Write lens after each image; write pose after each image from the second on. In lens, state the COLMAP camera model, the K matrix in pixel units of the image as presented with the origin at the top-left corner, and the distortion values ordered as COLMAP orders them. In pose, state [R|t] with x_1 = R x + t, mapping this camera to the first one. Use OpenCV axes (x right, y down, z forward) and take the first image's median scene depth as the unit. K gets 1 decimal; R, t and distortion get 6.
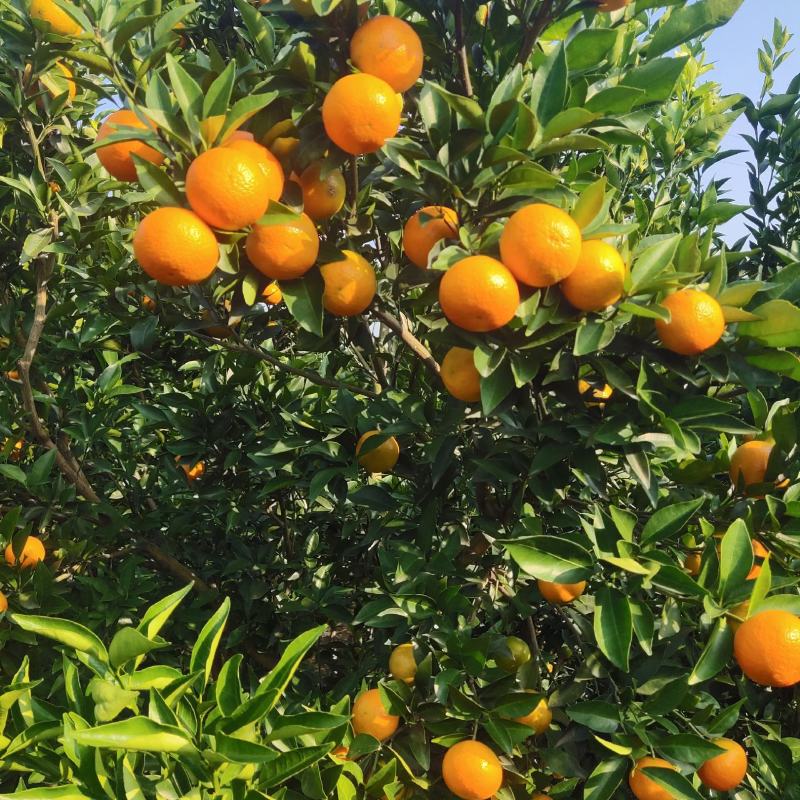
lens RADIAL K [[776.6, 0, 400.4], [0, 776.6, 398.0], [0, 0, 1]] dist [0.049325, 0.000000]
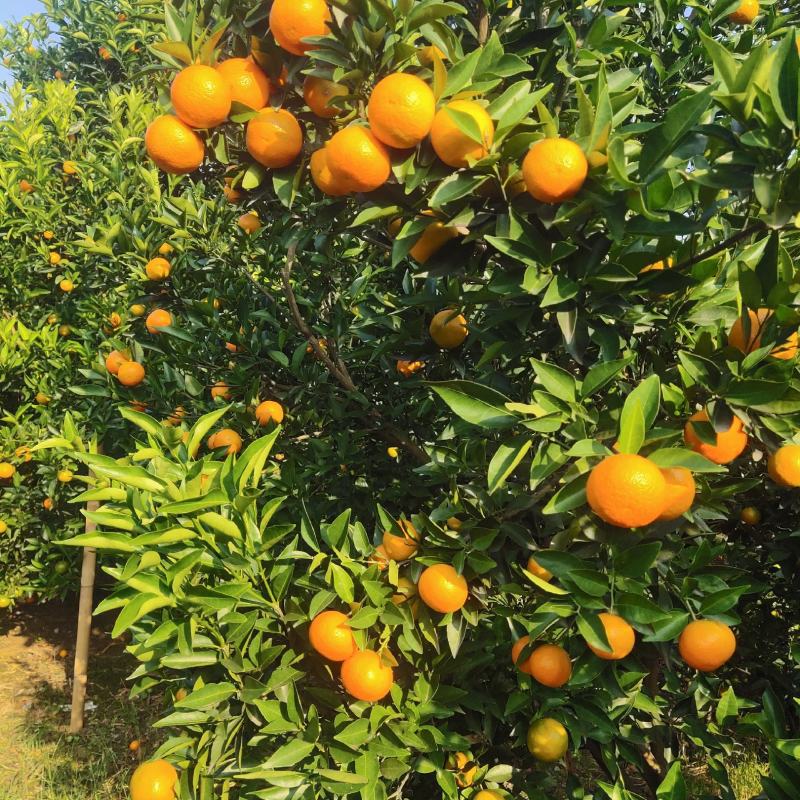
lens RADIAL K [[776.6, 0, 403.2], [0, 776.6, 399.4], [0, 0, 1]] dist [0.049325, 0.000000]
pose [[0.849701, 0.059144, -0.523937, 0.613058], [-0.026130, 0.997191, 0.070190, 0.111885], [0.526617, -0.045950, 0.848860, -0.001692]]
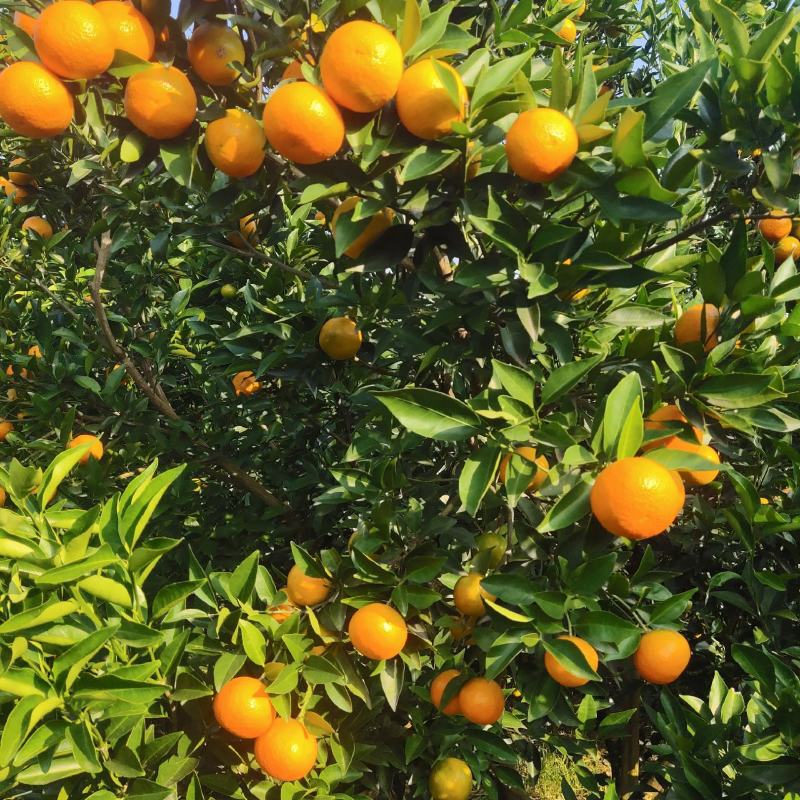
lens RADIAL K [[776.6, 0, 396.4], [0, 776.6, 398.5], [0, 0, 1]] dist [0.049325, 0.000000]
pose [[0.968473, 0.000989, -0.249116, 0.351507], [0.006751, 0.999521, 0.030215, 0.140286], [0.249027, -0.030944, 0.968002, 0.040512]]
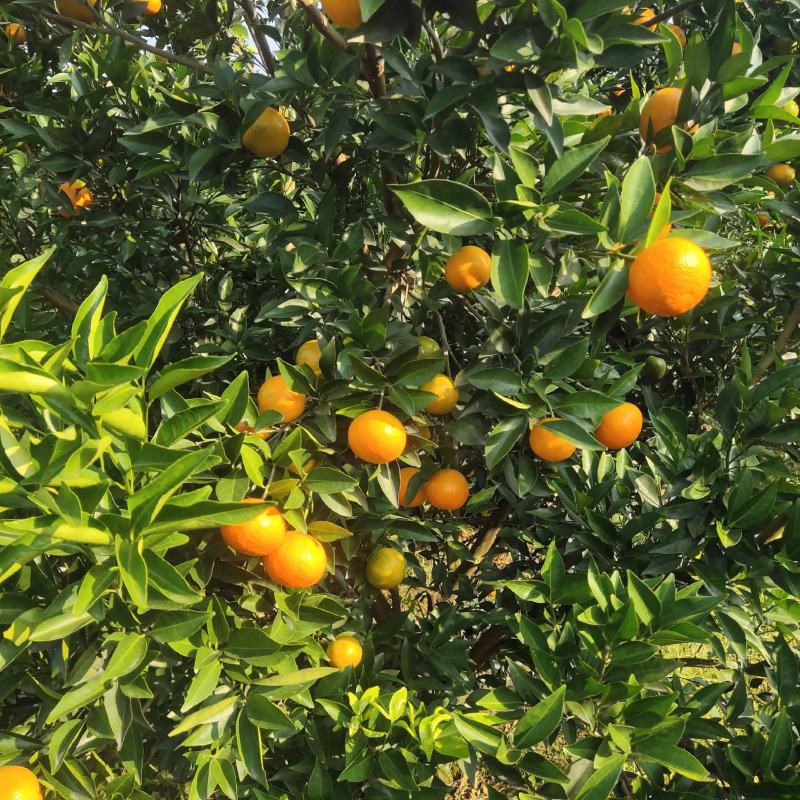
lens RADIAL K [[776.6, 0, 404.8], [0, 776.6, 396.2], [0, 0, 1]] dist [0.049325, 0.000000]
pose [[0.995085, -0.061044, 0.077966, 0.050060], [0.039115, 0.965660, 0.256847, 0.163109], [-0.090968, -0.252535, 0.963302, 0.042702]]
